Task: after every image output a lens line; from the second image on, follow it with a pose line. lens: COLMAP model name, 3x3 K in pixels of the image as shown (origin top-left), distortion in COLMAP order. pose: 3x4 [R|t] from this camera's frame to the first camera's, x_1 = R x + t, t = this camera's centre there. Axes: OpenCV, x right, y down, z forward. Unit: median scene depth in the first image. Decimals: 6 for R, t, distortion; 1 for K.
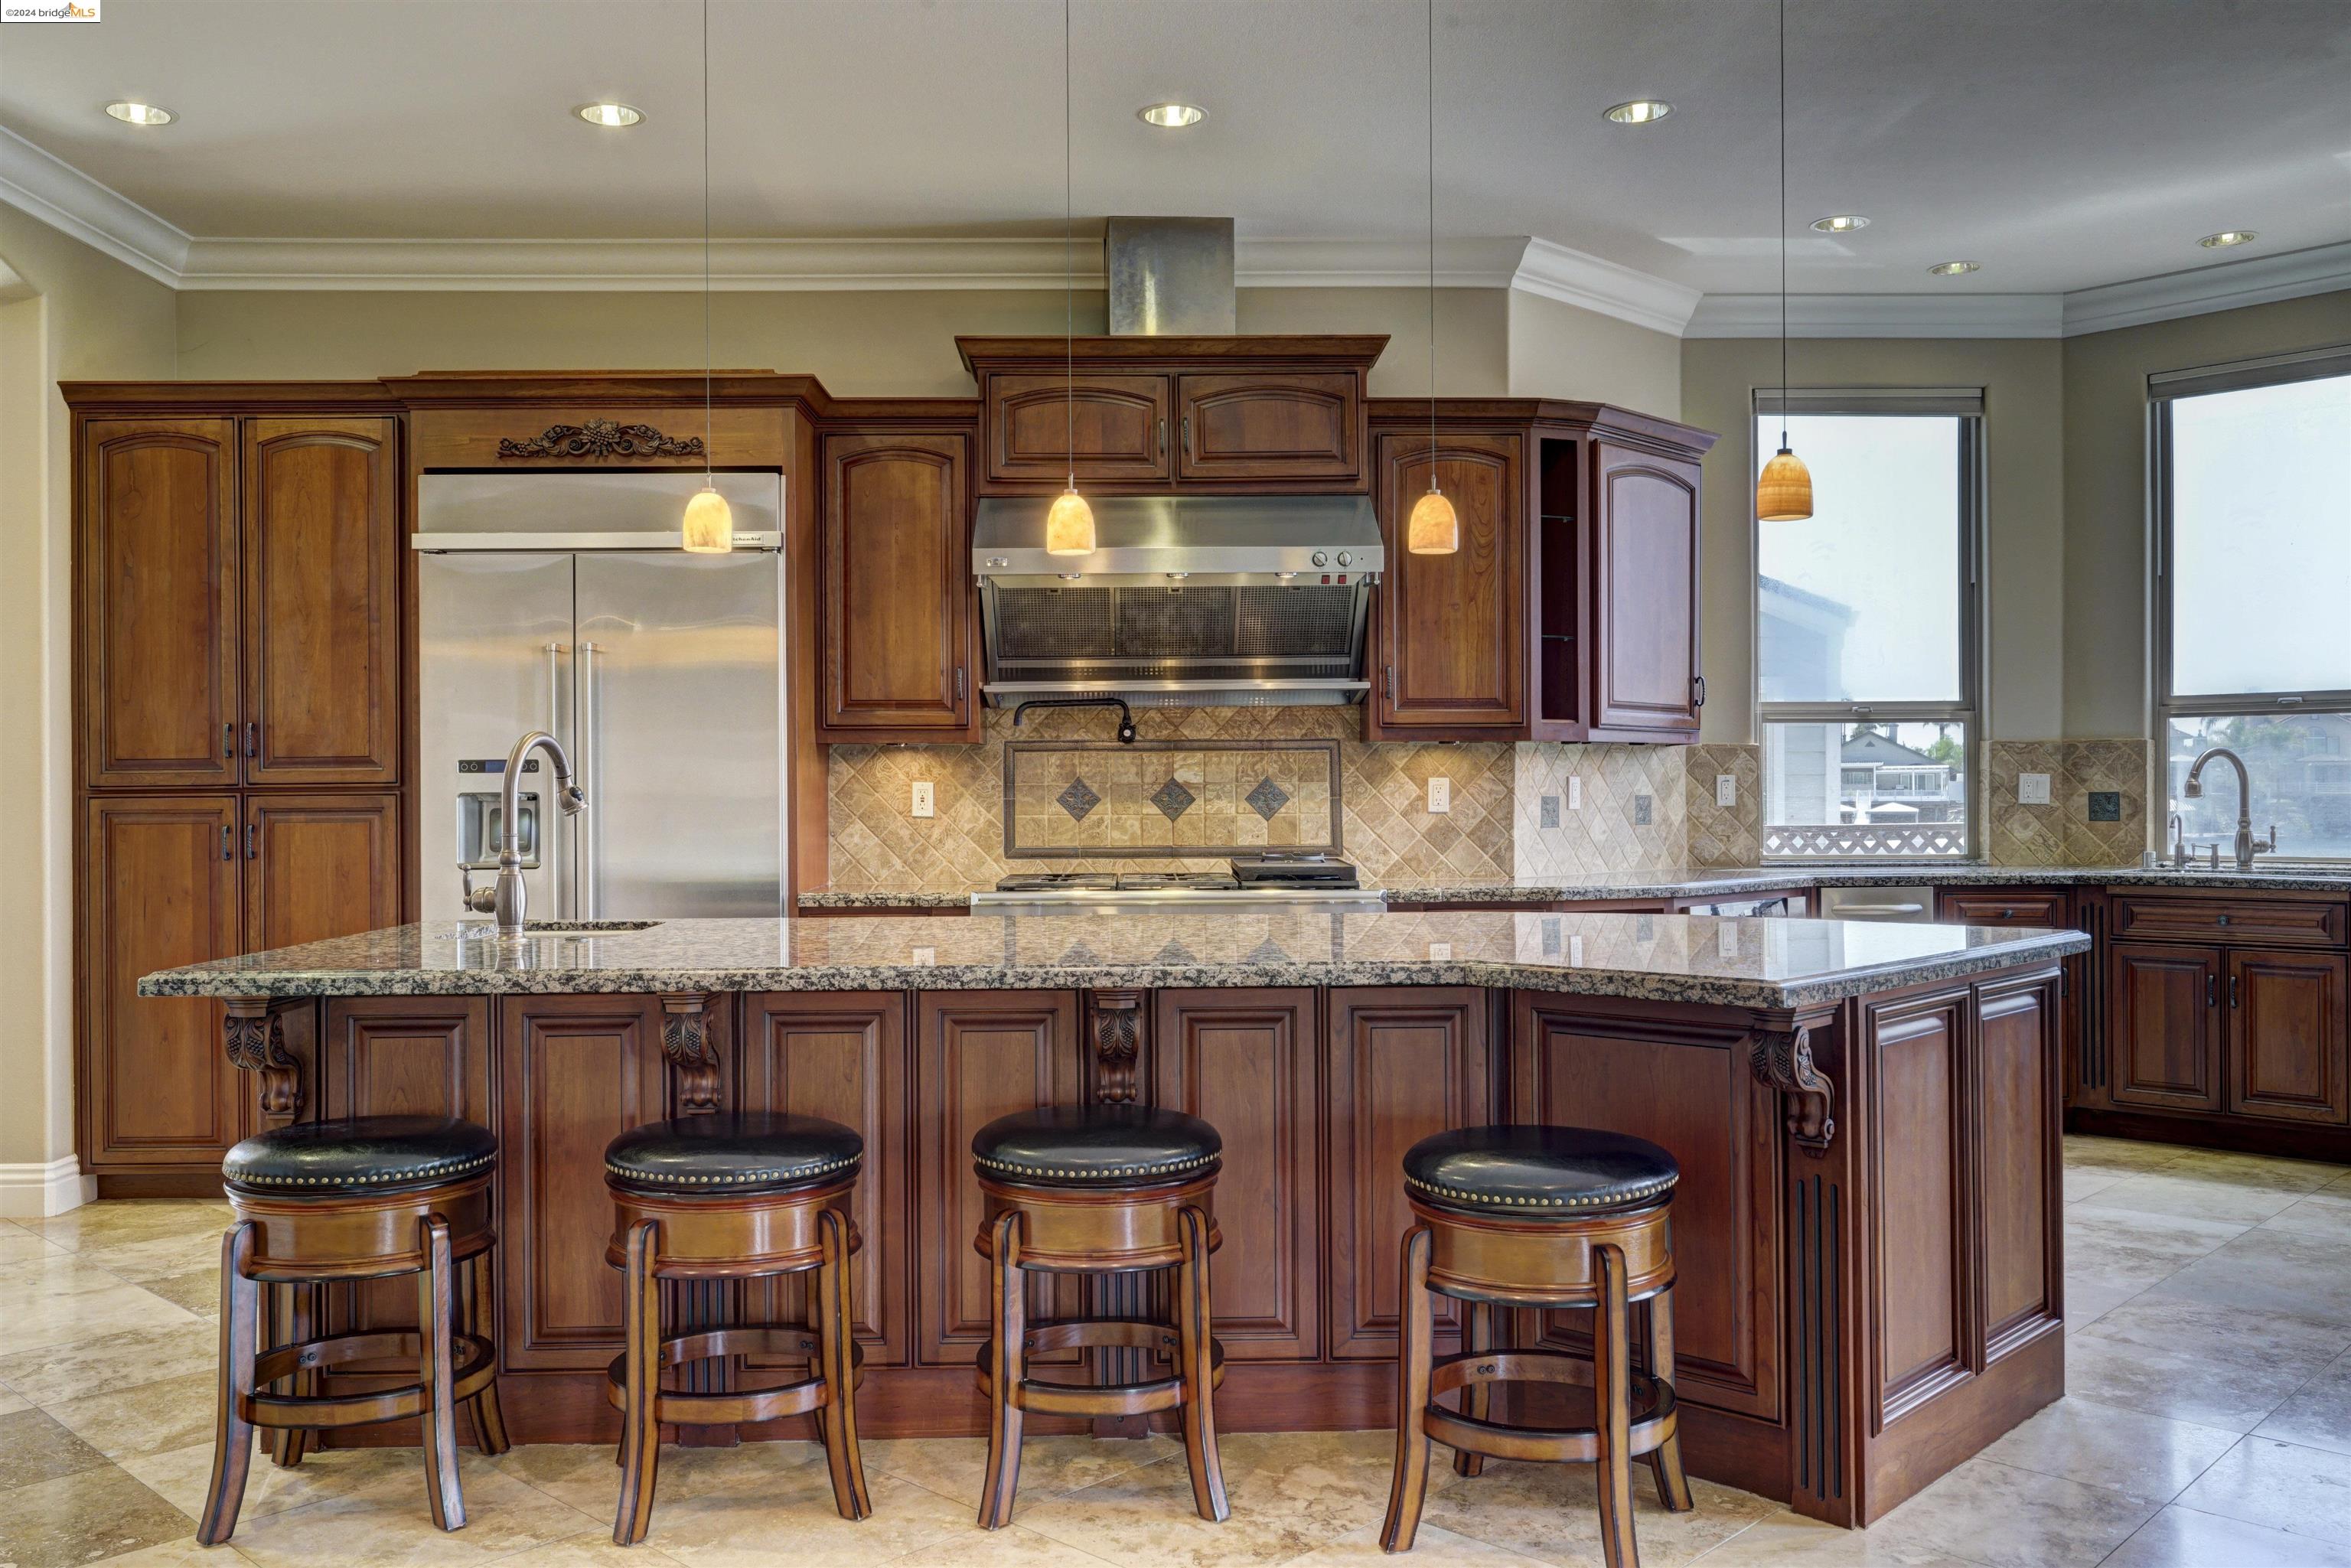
lens RADIAL K [[1890.4, 0, 1175.5], [0, 1890.4, 784.0], [0, 0, 1]] dist [0.008577, -0.005329]
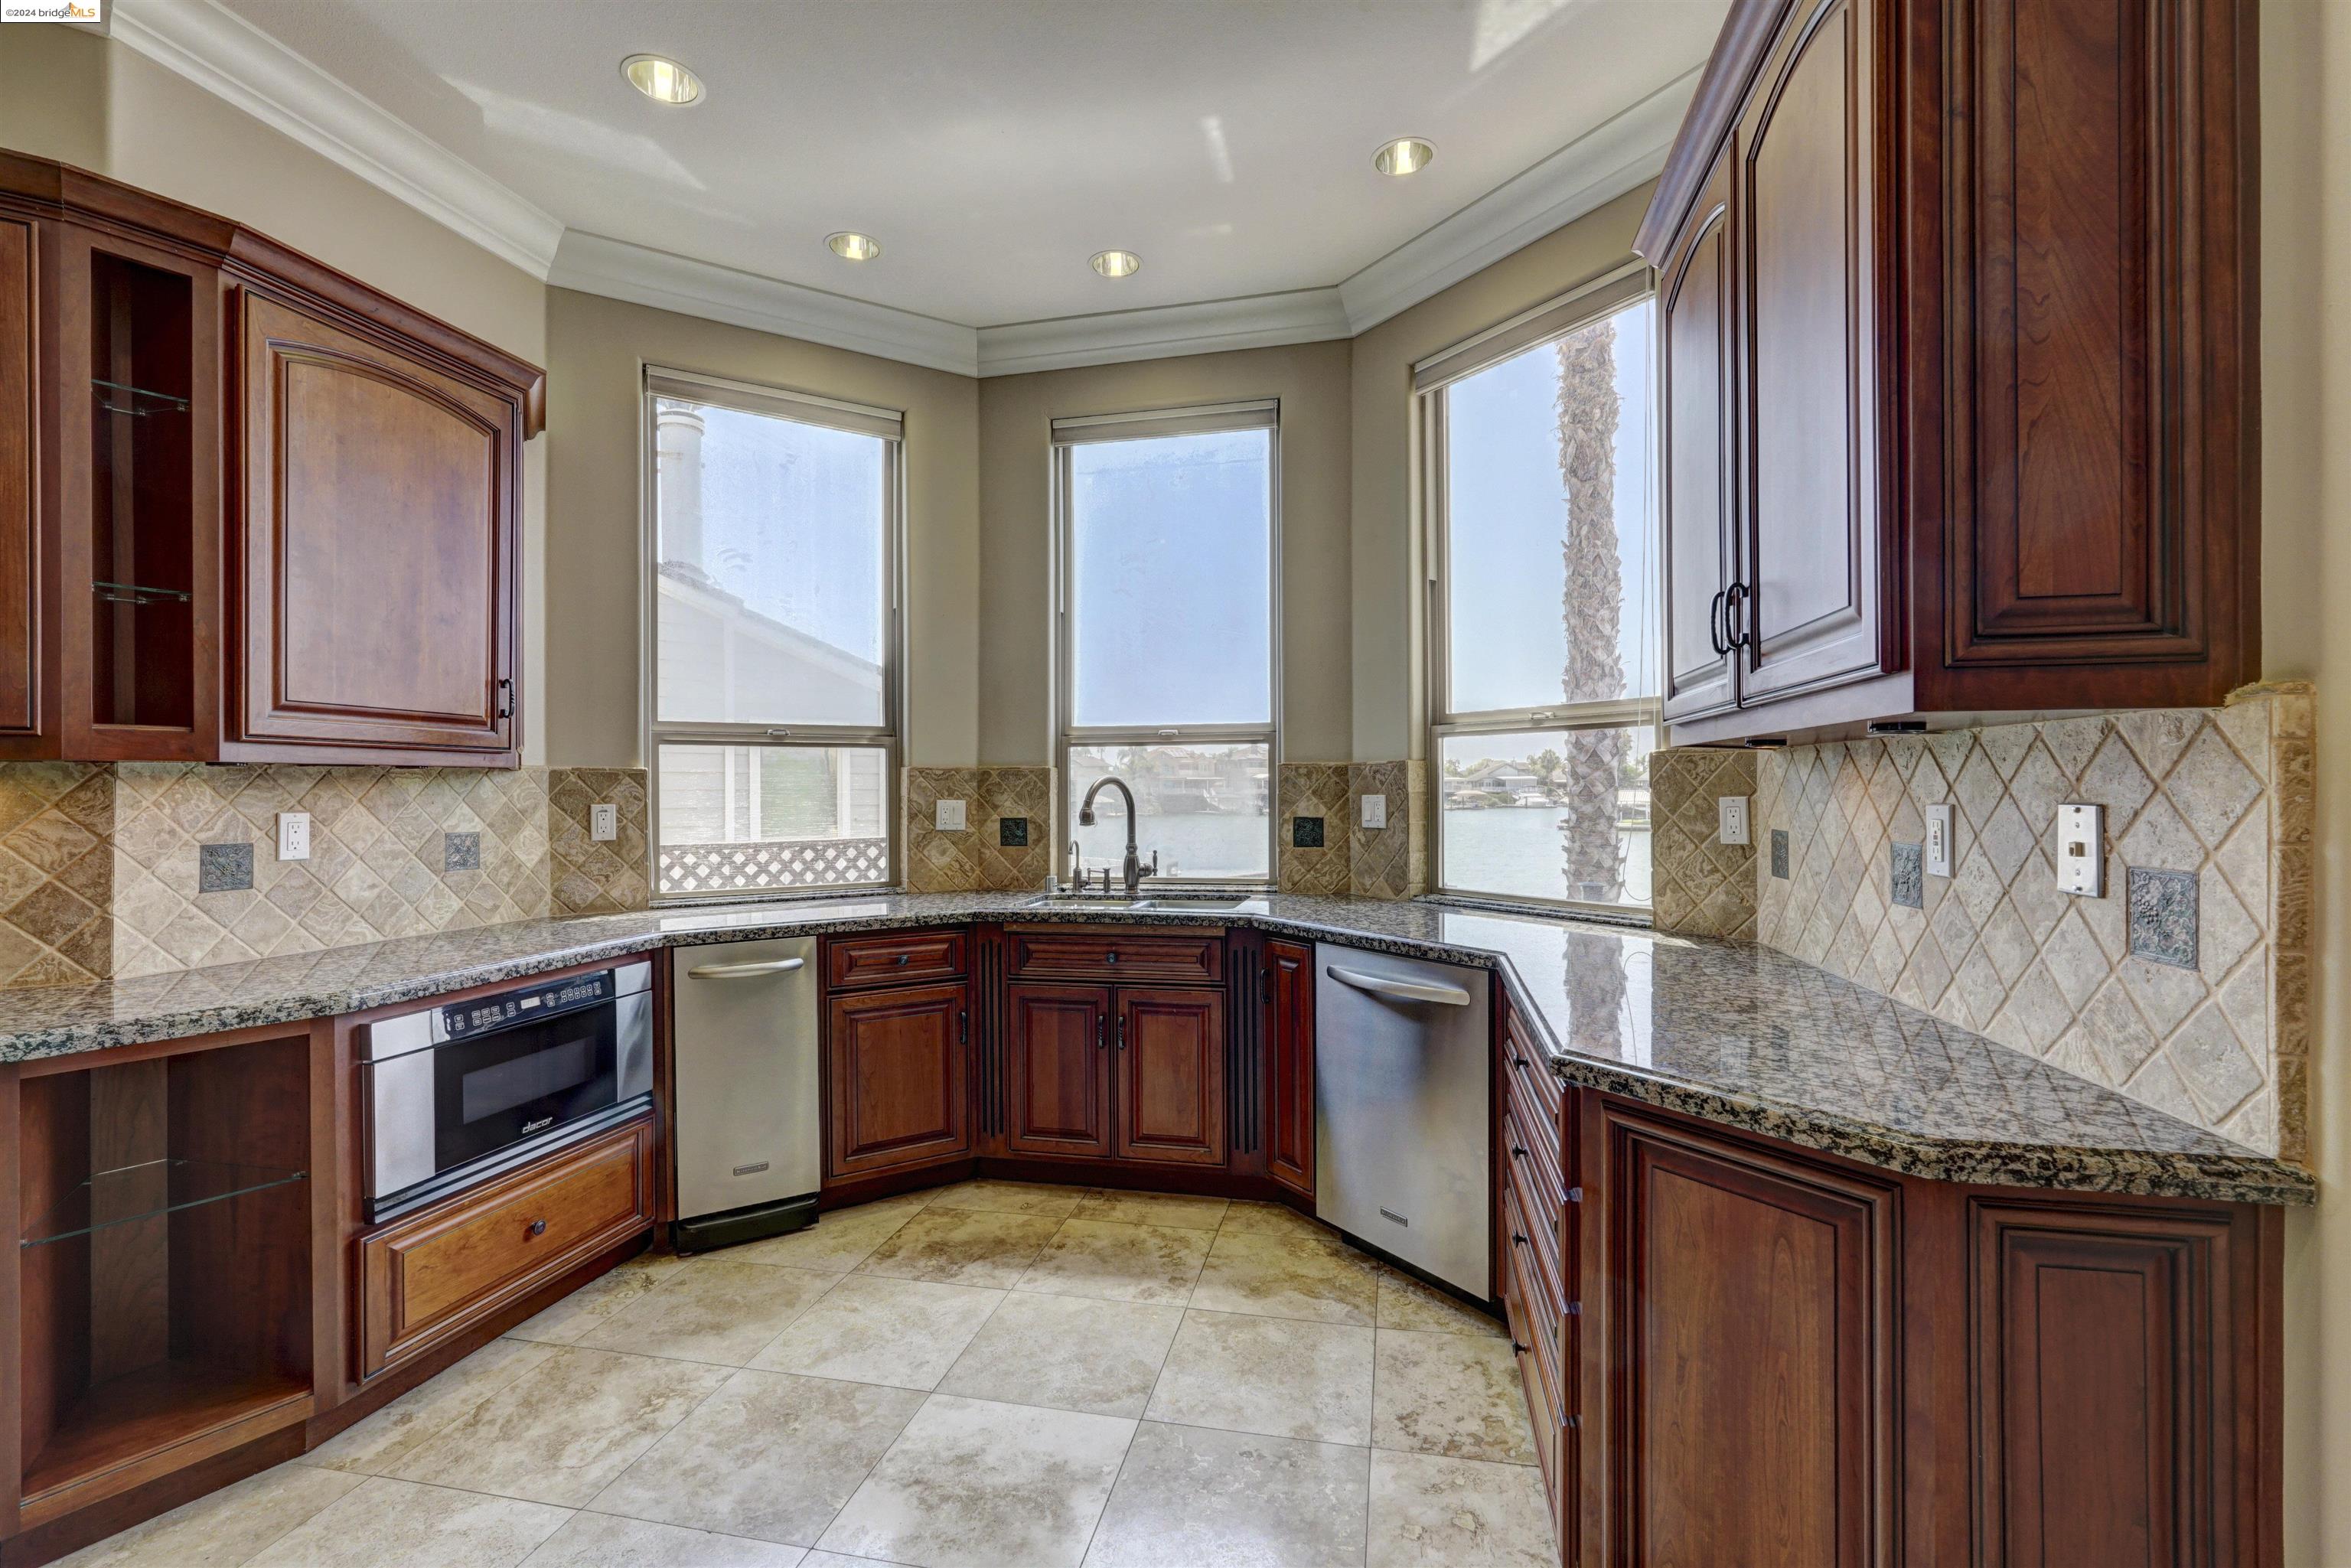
lens RADIAL K [[1022.4, 0, 1175.4], [0, 1022.4, 788.2], [0, 0, 1]] dist [-0.018253, 0.009959]
pose [[0.850799, -0.000873, 0.525490, 0.303408], [0.000924, 1.000000, 0.000165, -0.013267], [-0.525490, 0.000345, 0.850800, 0.534001]]
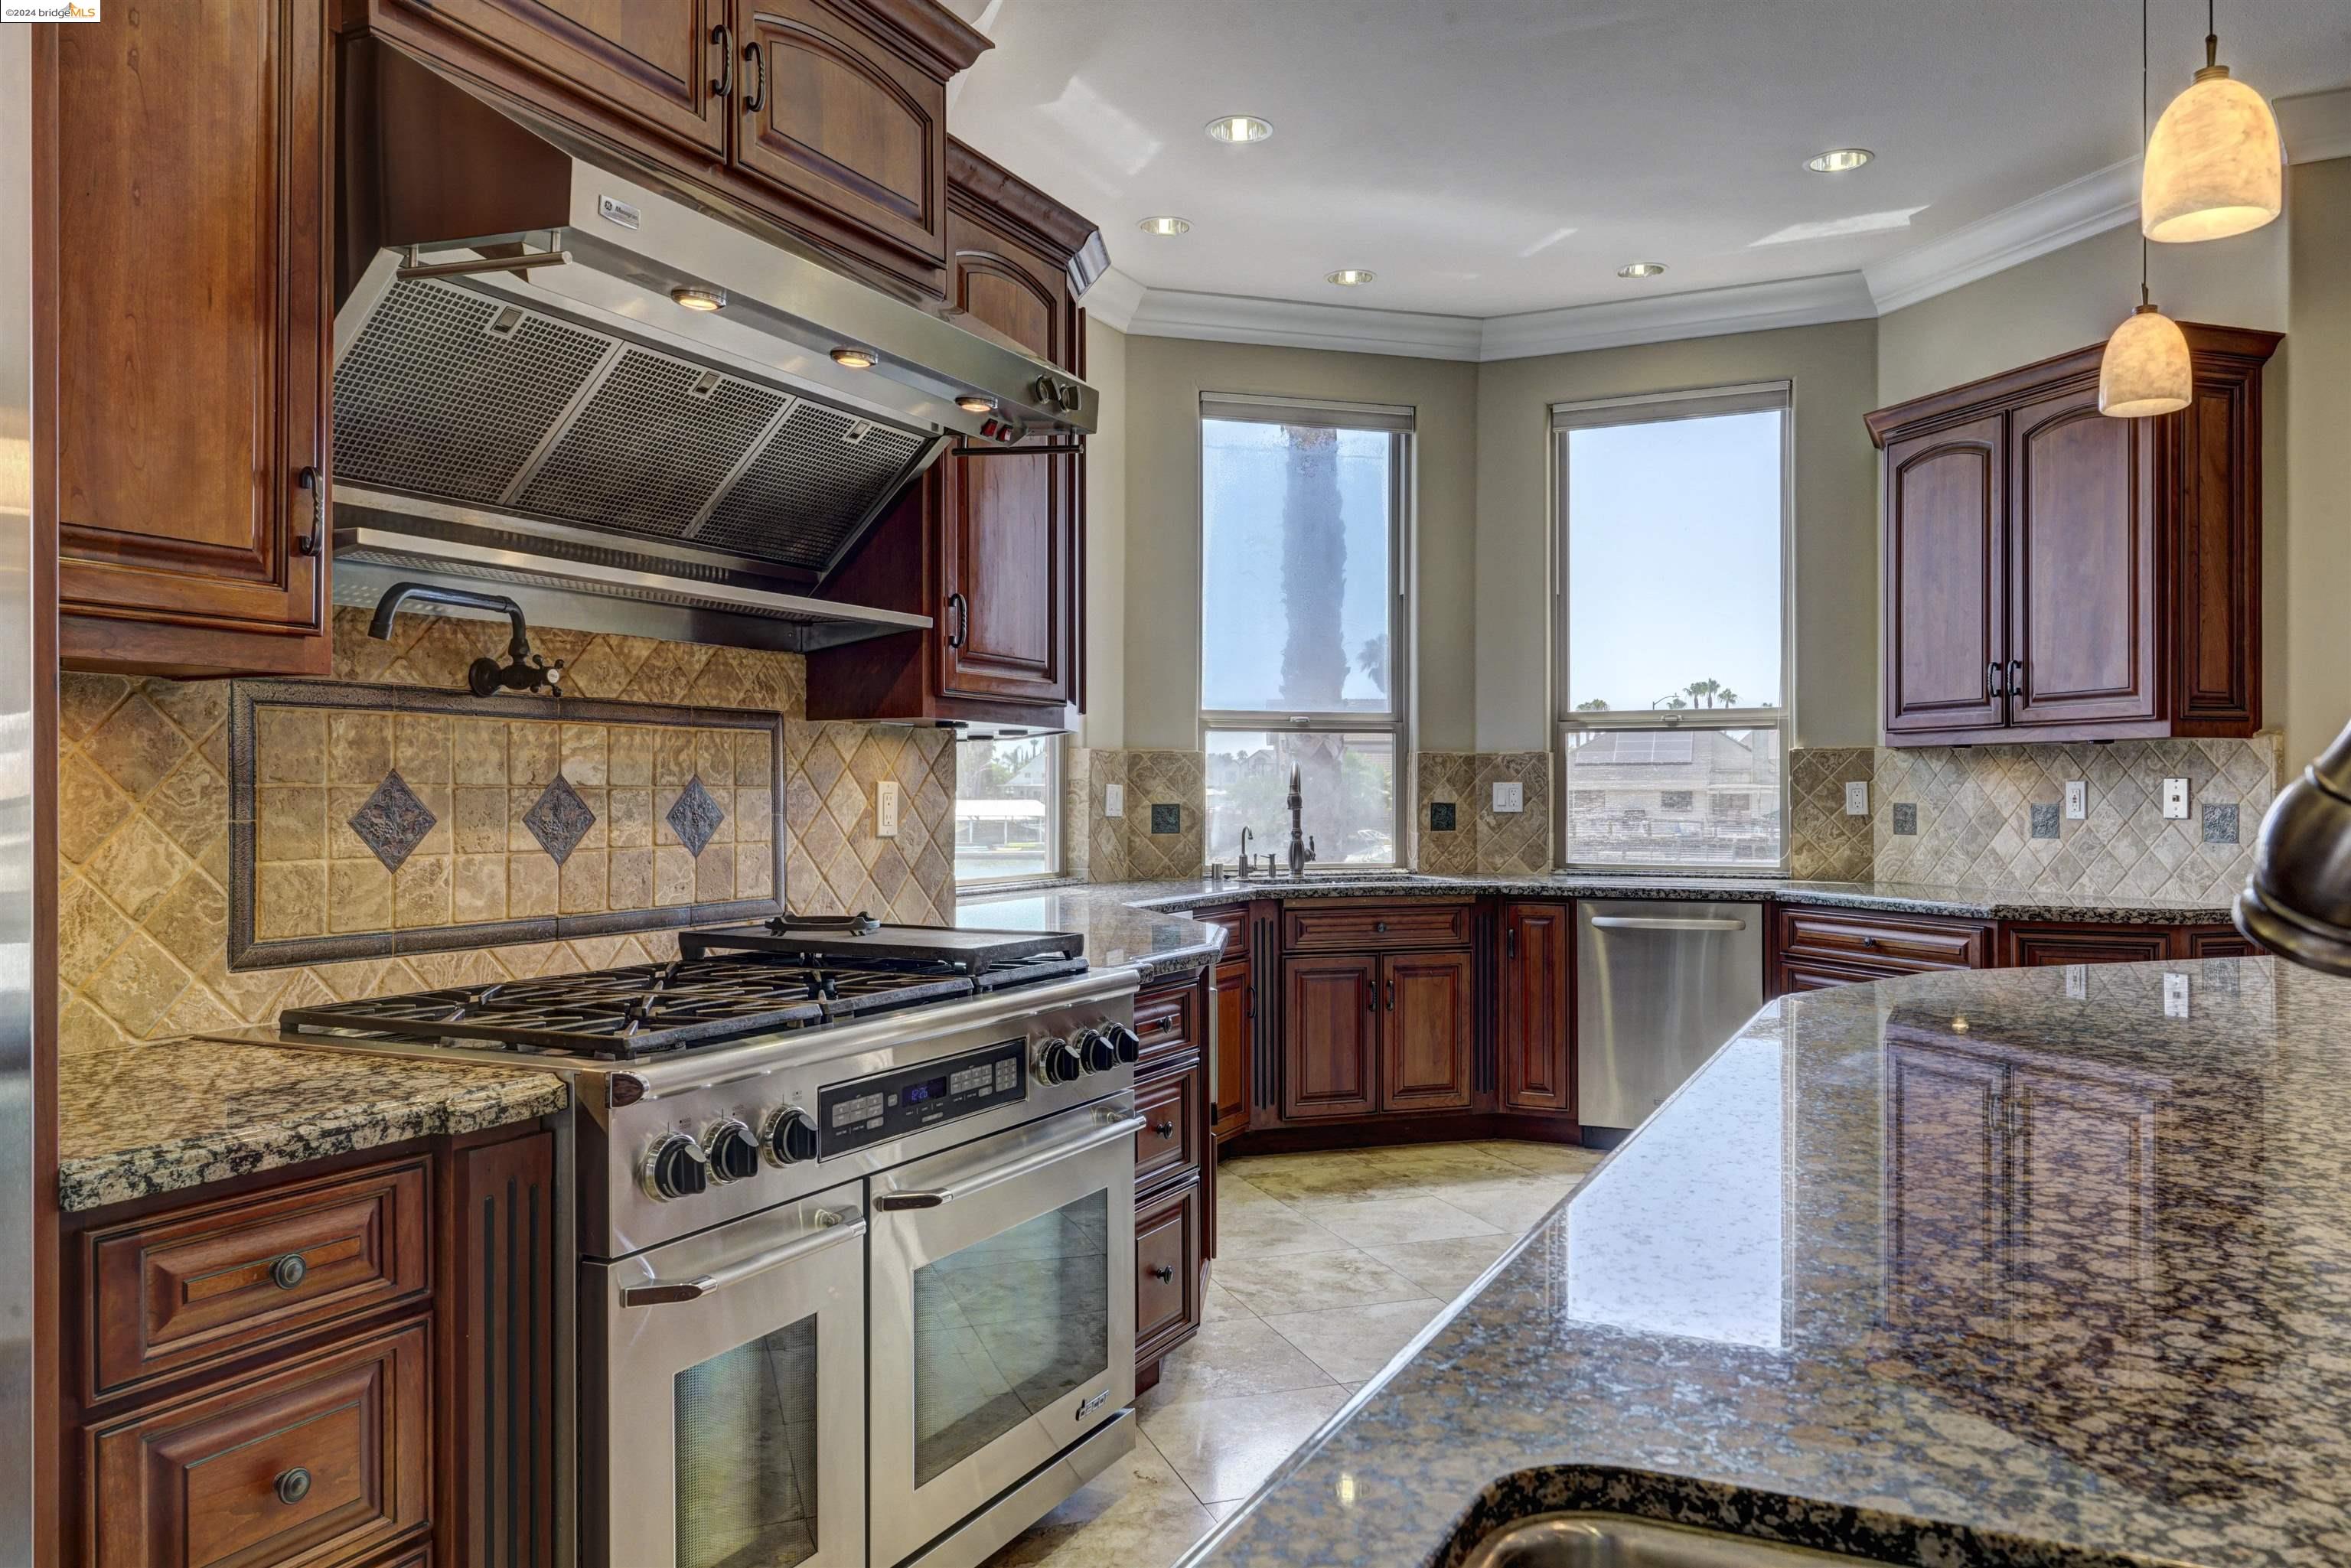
lens RADIAL K [[1668.7, 0, 1170.8], [0, 1668.7, 773.3], [0, 0, 1]] dist [0.010512, 0.001089]
pose [[0.469461, 0.016485, 0.882799, -0.305500], [-0.005502, 0.999861, -0.015745, 0.002232], [-0.882936, 0.002535, 0.469486, 0.656703]]
